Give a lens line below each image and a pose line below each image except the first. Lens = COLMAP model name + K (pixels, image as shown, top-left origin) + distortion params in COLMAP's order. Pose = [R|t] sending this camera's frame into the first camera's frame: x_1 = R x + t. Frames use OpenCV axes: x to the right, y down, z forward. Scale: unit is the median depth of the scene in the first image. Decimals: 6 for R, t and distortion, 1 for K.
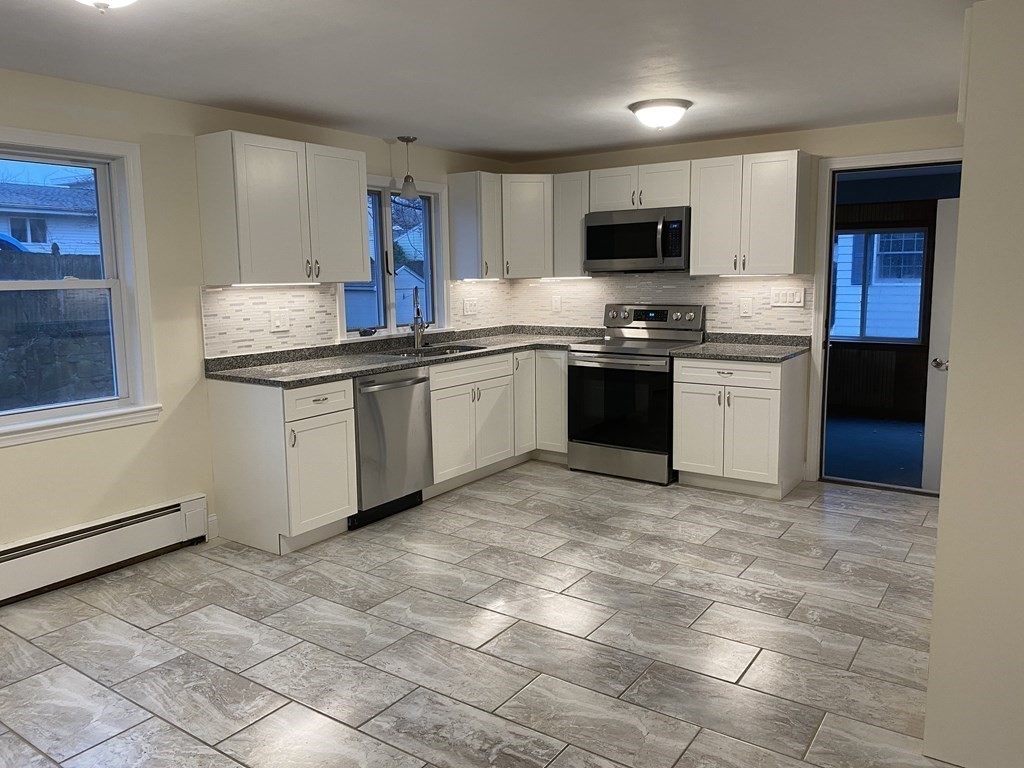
lens RADIAL K [[777.1, 0, 504.6], [0, 777.1, 373.1], [0, 0, 1]] dist [0.046320, -0.060003]
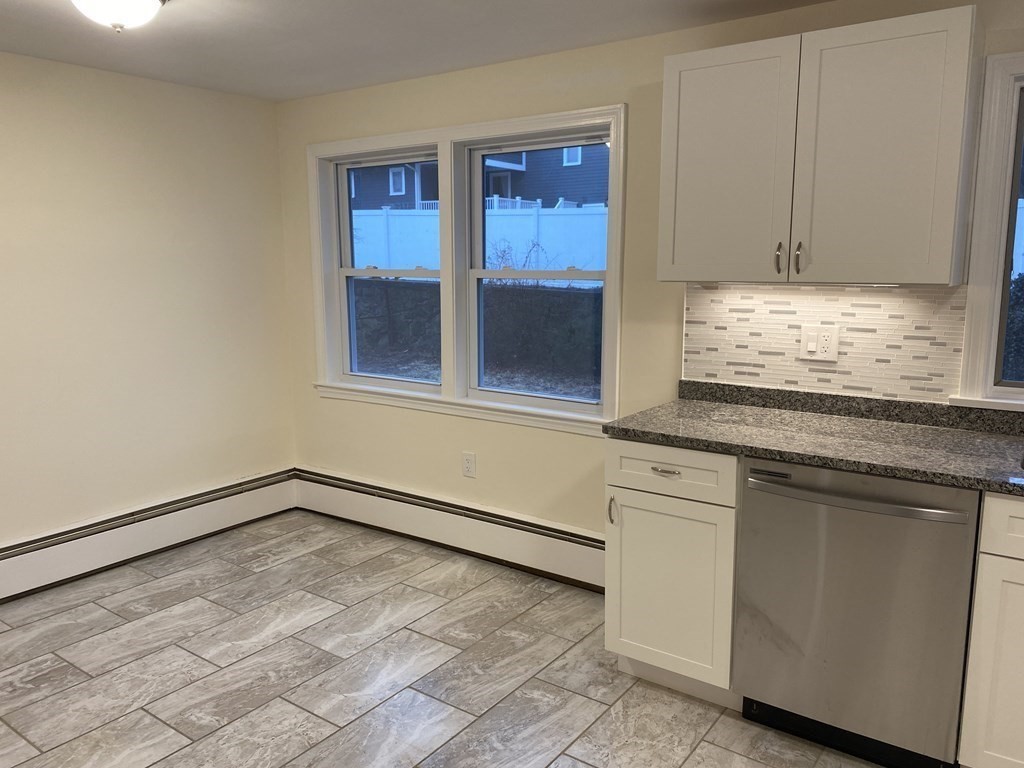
lens RADIAL K [[777.1, 0, 512.3], [0, 777.1, 380.8], [0, 0, 1]] dist [0.046320, -0.060003]
pose [[-0.013574, 0.162695, -0.986583, 0.331942], [-0.131620, 0.977798, 0.163057, -0.110355], [0.991207, 0.132068, 0.008141, 0.791608]]
